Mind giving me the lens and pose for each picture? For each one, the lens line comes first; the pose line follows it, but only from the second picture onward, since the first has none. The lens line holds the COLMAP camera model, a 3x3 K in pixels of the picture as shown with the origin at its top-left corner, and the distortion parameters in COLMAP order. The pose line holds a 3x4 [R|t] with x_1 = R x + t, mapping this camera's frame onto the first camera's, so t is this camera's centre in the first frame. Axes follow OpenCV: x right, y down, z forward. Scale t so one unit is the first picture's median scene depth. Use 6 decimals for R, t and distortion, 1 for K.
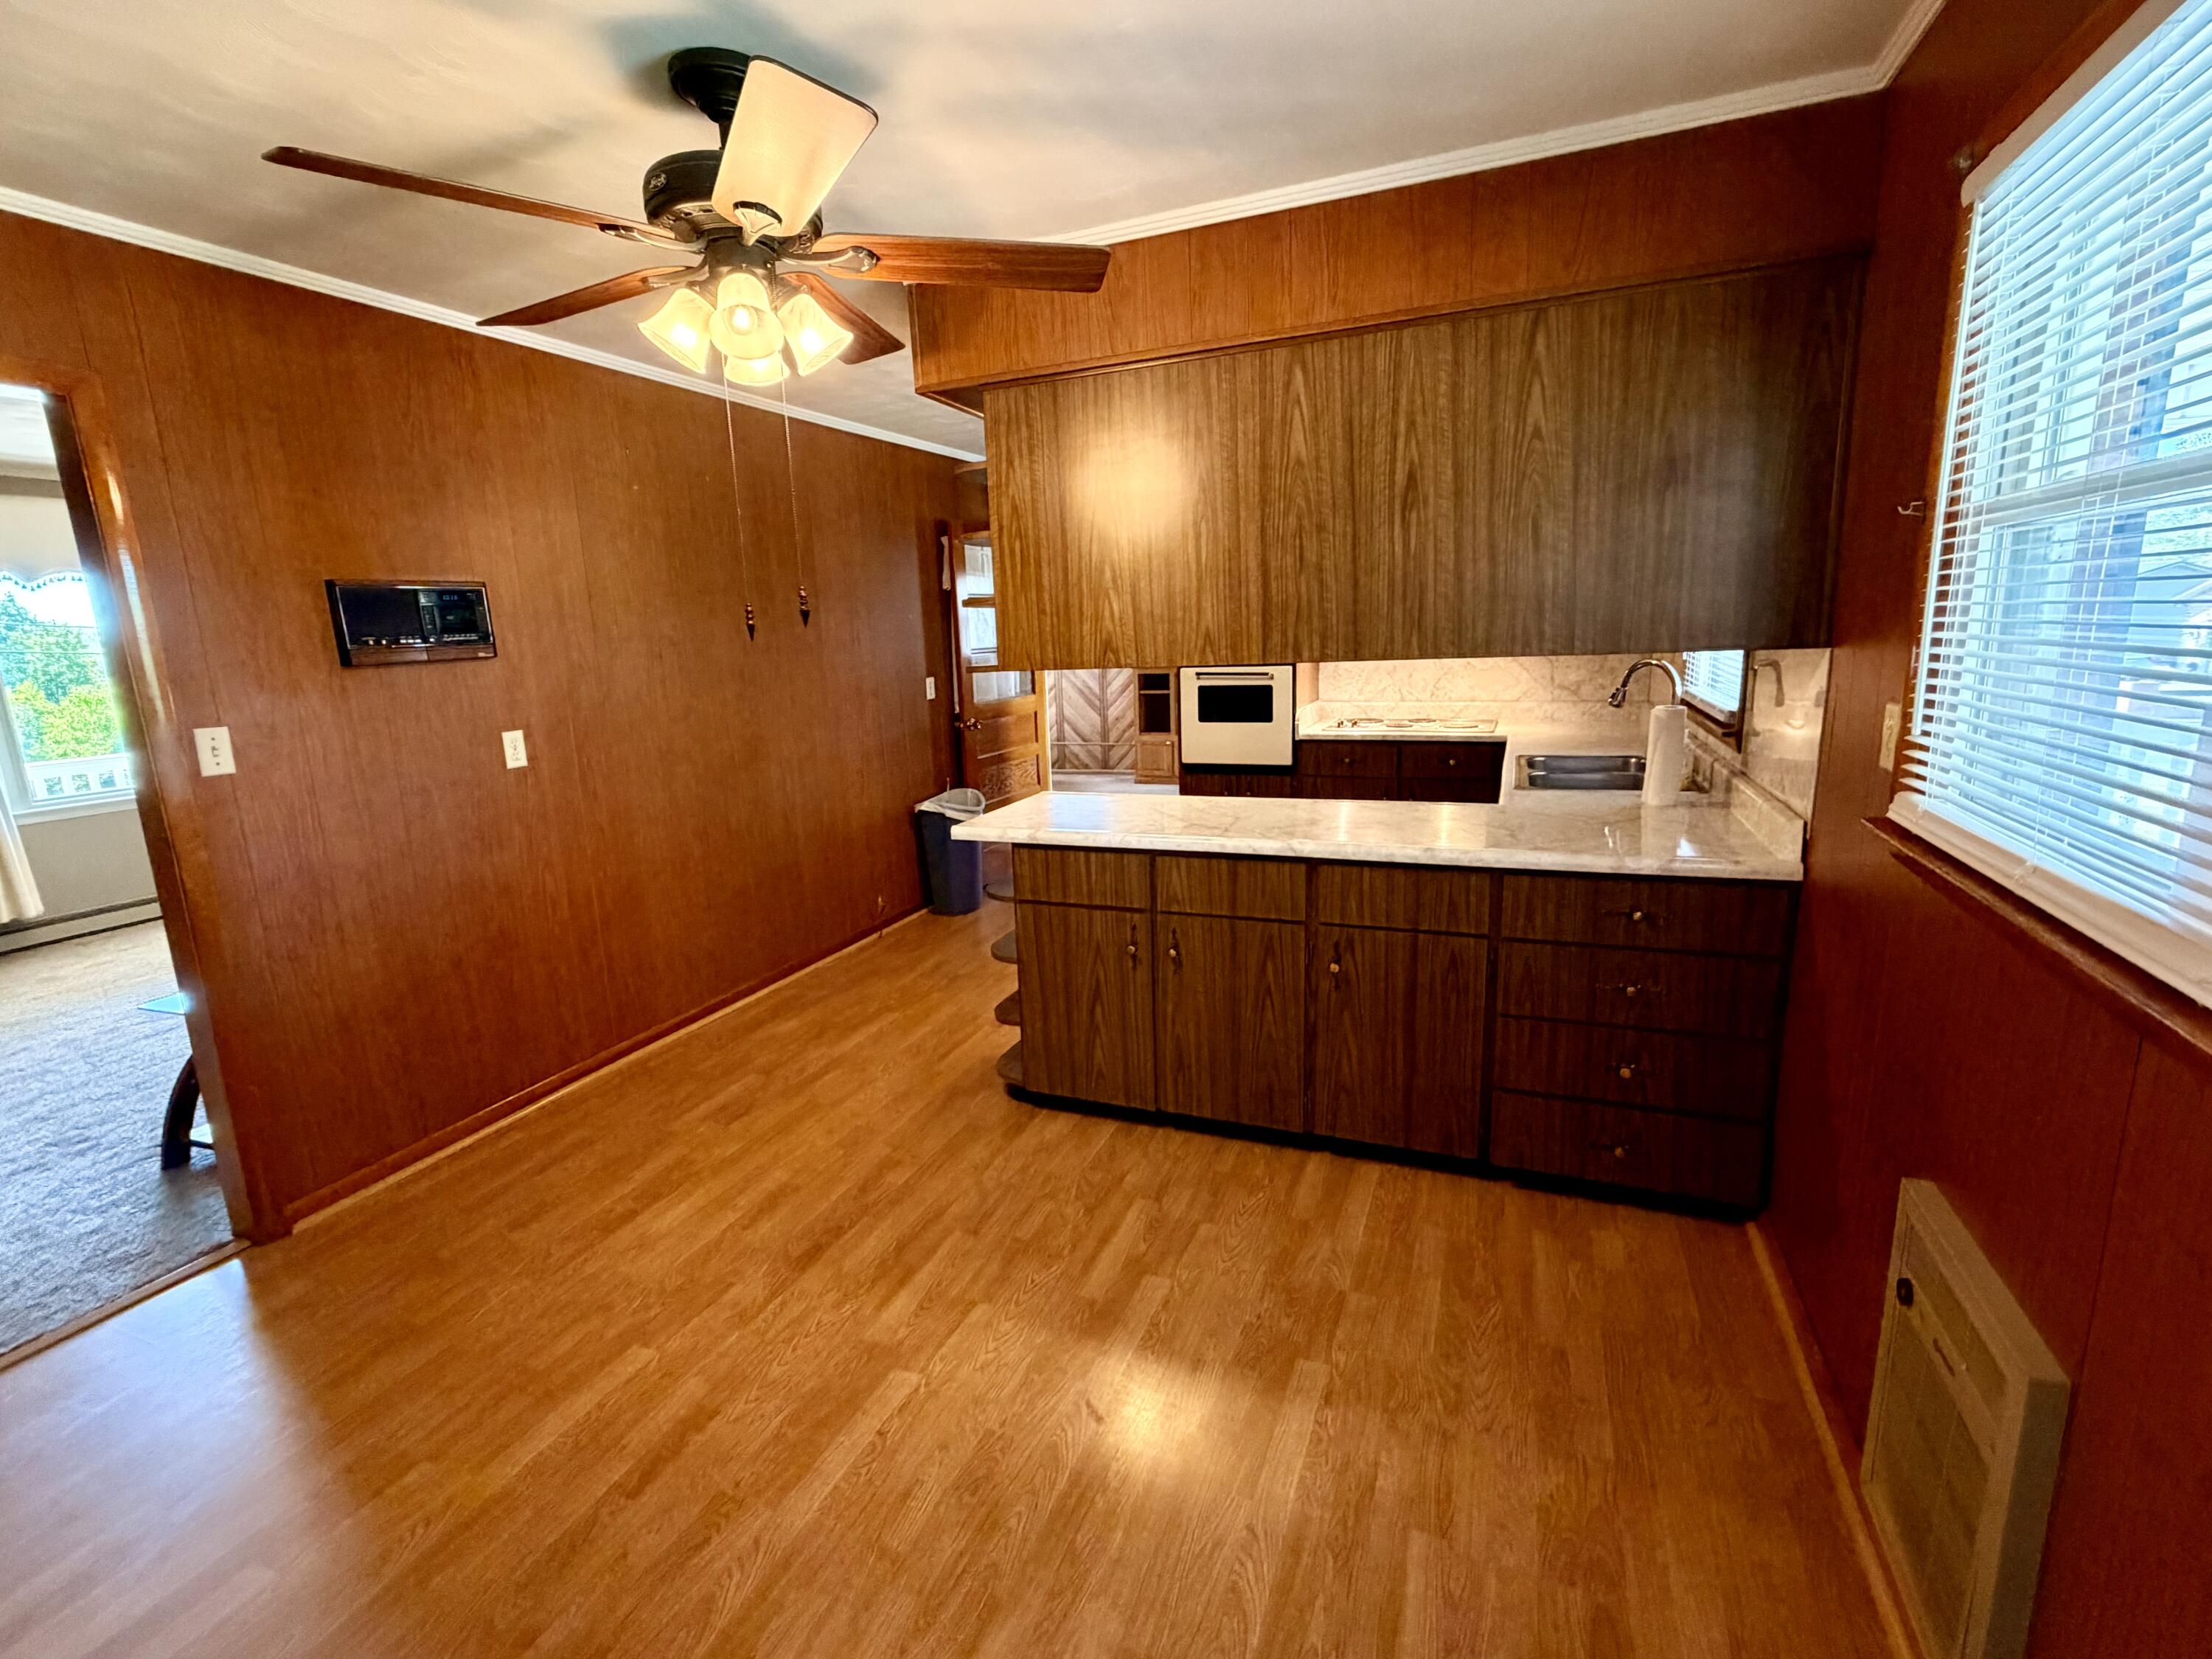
lens RADIAL K [[1012.4, 0, 1097.4], [0, 1012.4, 830.3], [0, 0, 1]] dist [0.003551, 0.000383]
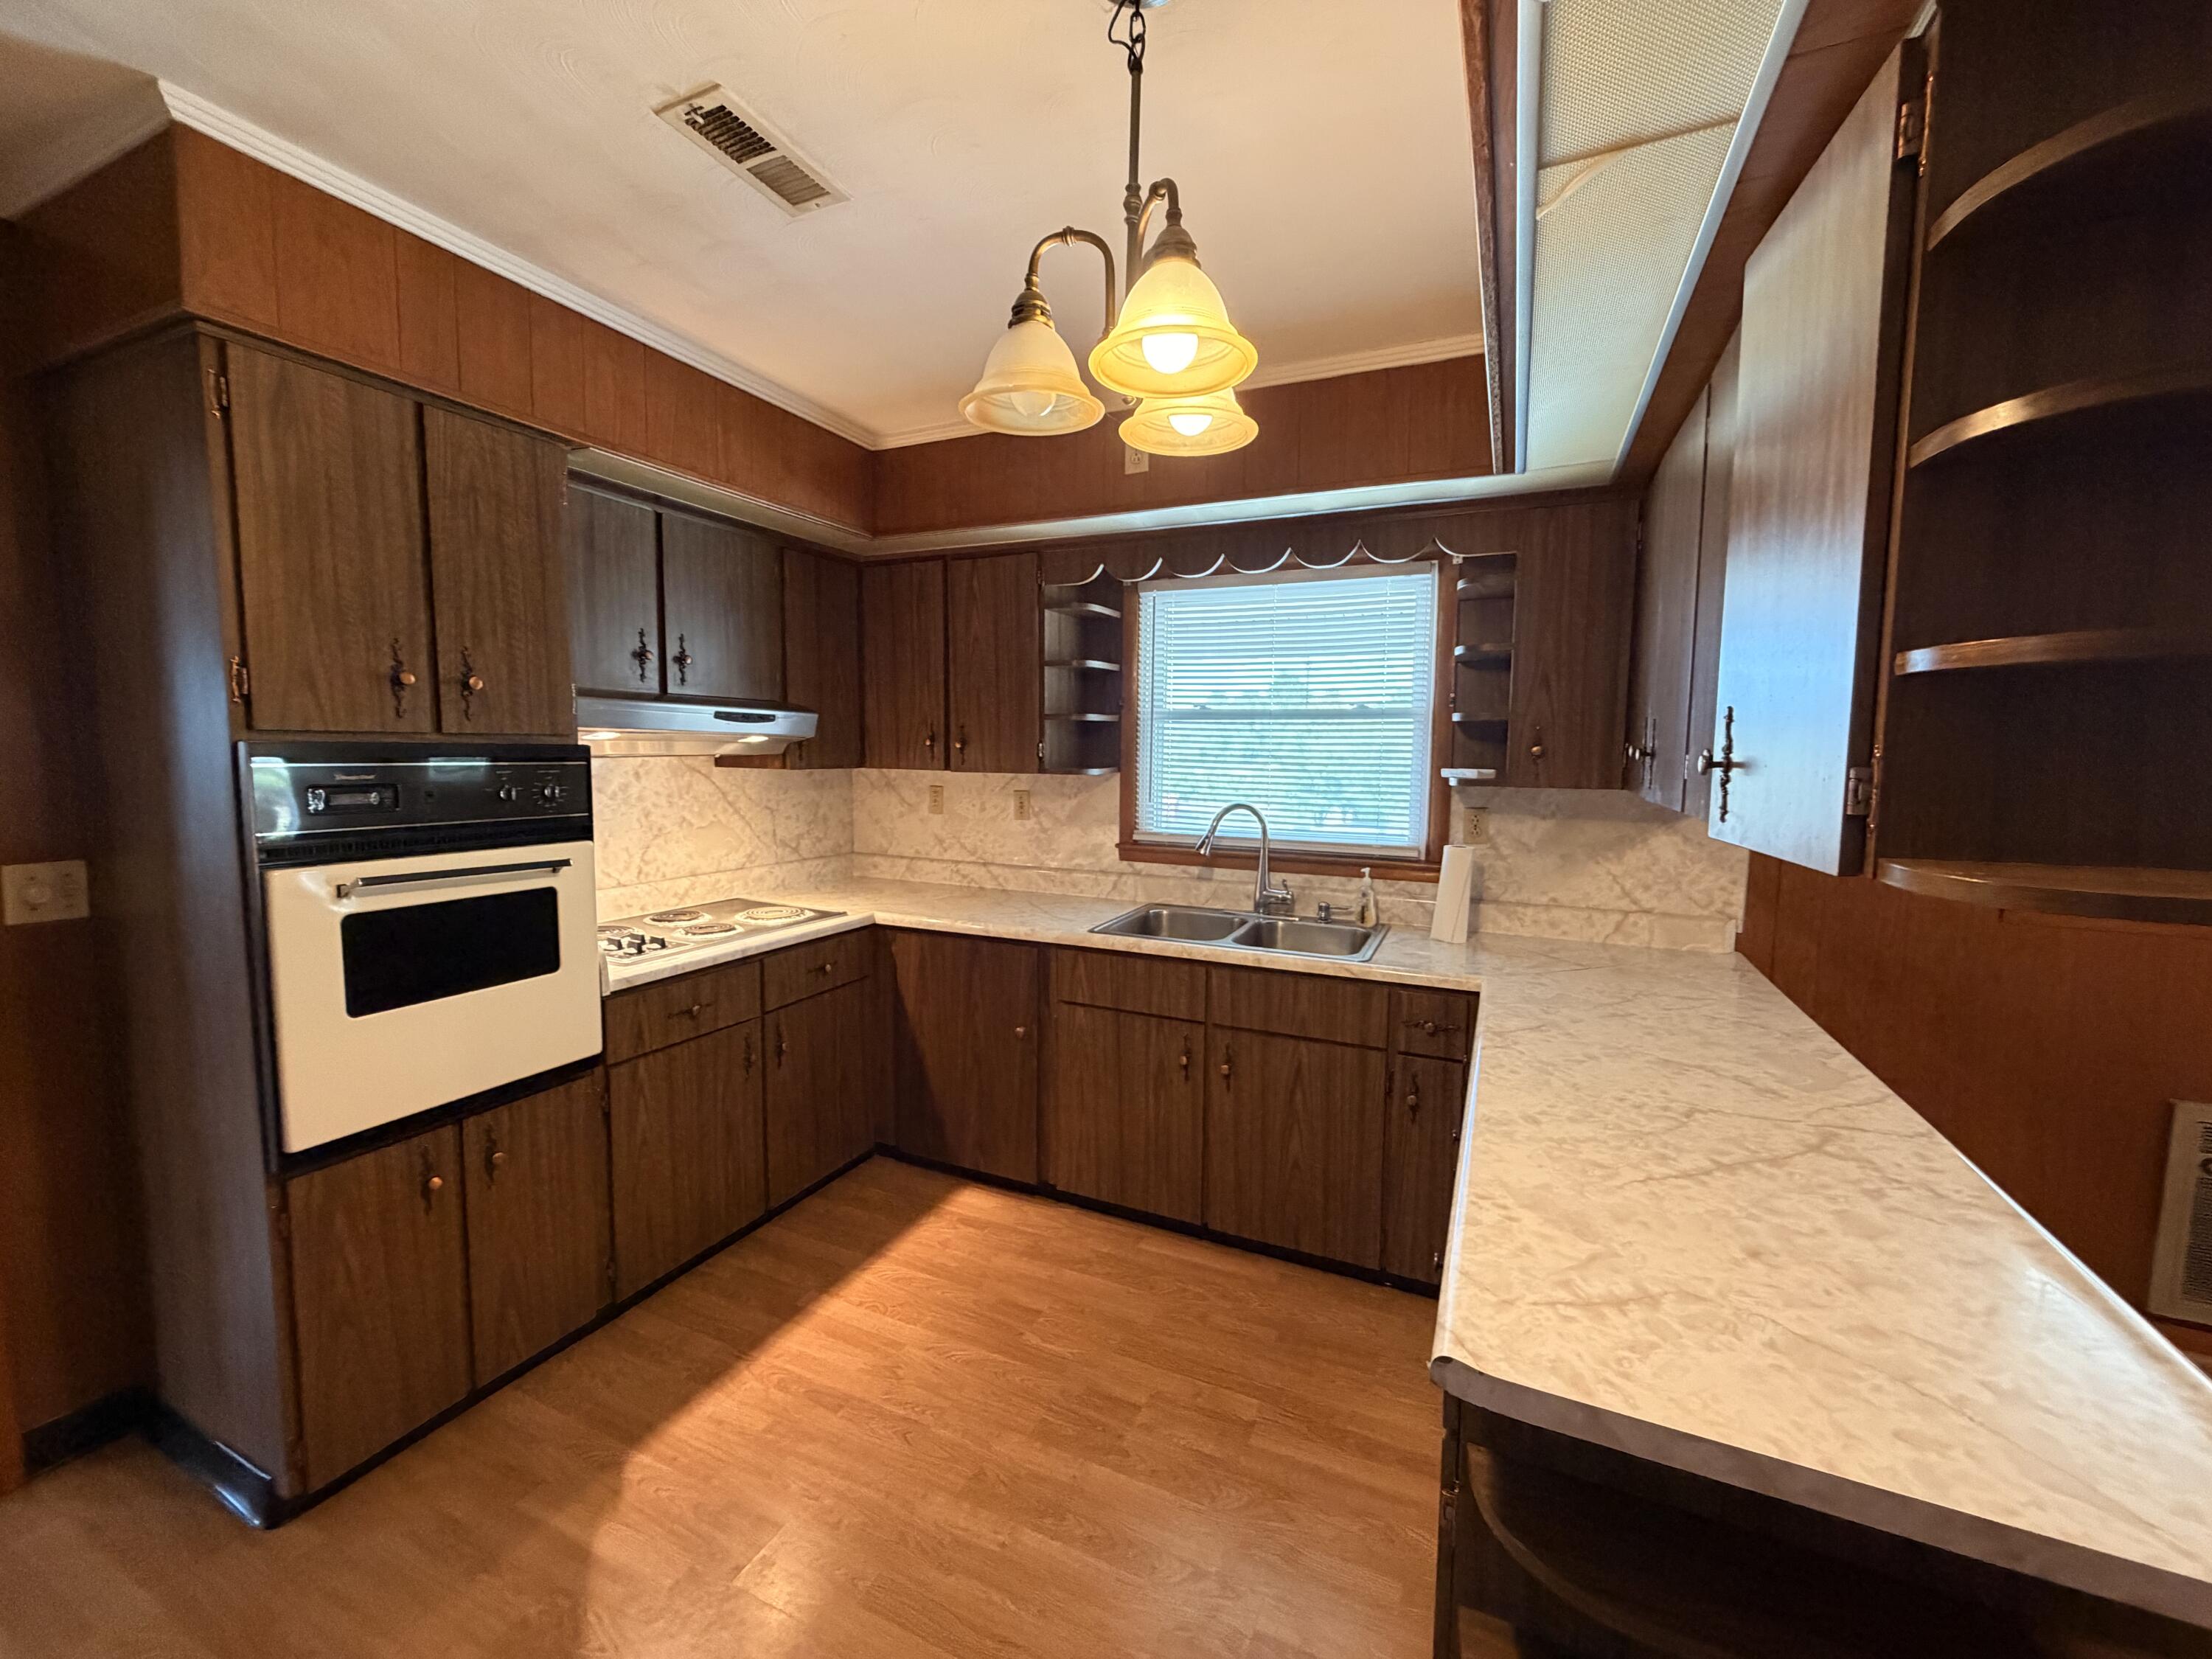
lens RADIAL K [[889.9, 0, 1106.0], [0, 889.9, 829.5], [0, 0, 1]] dist [0.002371, 0.000358]
pose [[0.036617, -0.056841, 0.997711, -0.364803], [0.187978, 0.980951, 0.048988, -0.258318], [-0.981490, 0.185754, 0.046605, 1.350736]]
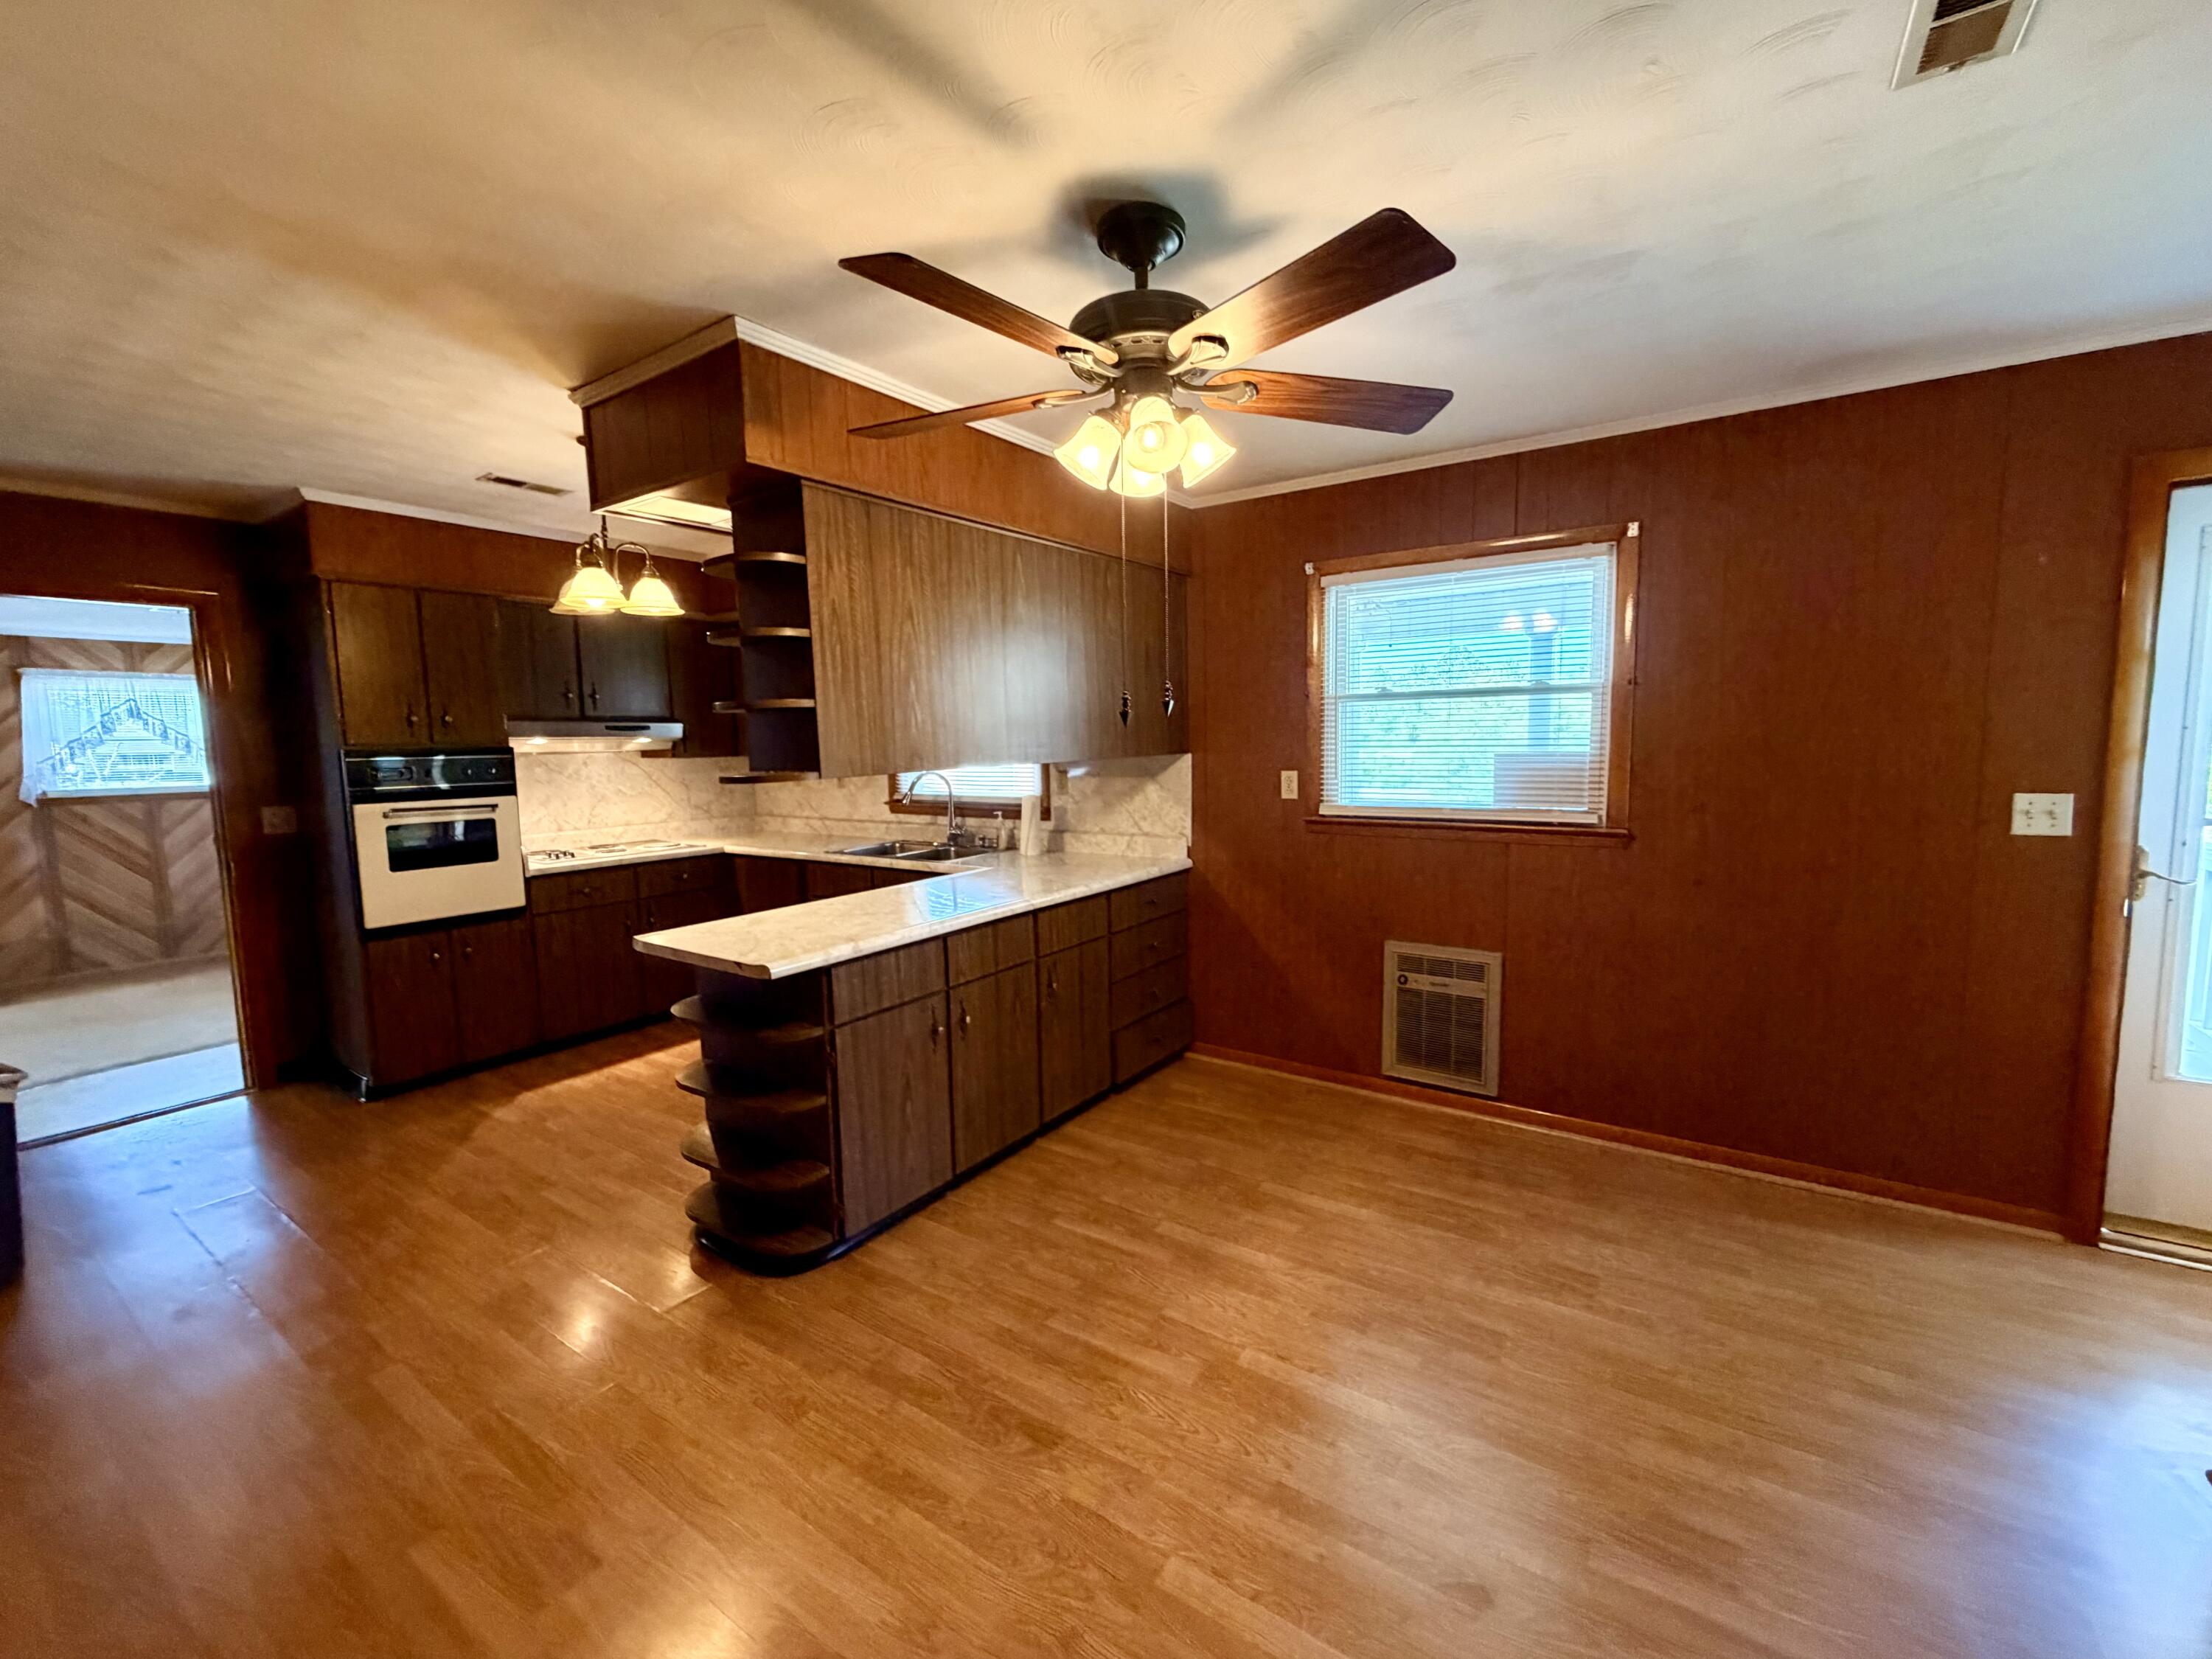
lens RADIAL K [[910.7, 0, 1102.1], [0, 910.7, 830.4], [0, 0, 1]] dist [0.002258, -0.000066]
pose [[0.214913, -0.069841, 0.974133, -0.873971], [0.208164, 0.977795, 0.024178, -0.079209], [-0.954191, 0.197583, 0.224679, 0.589656]]
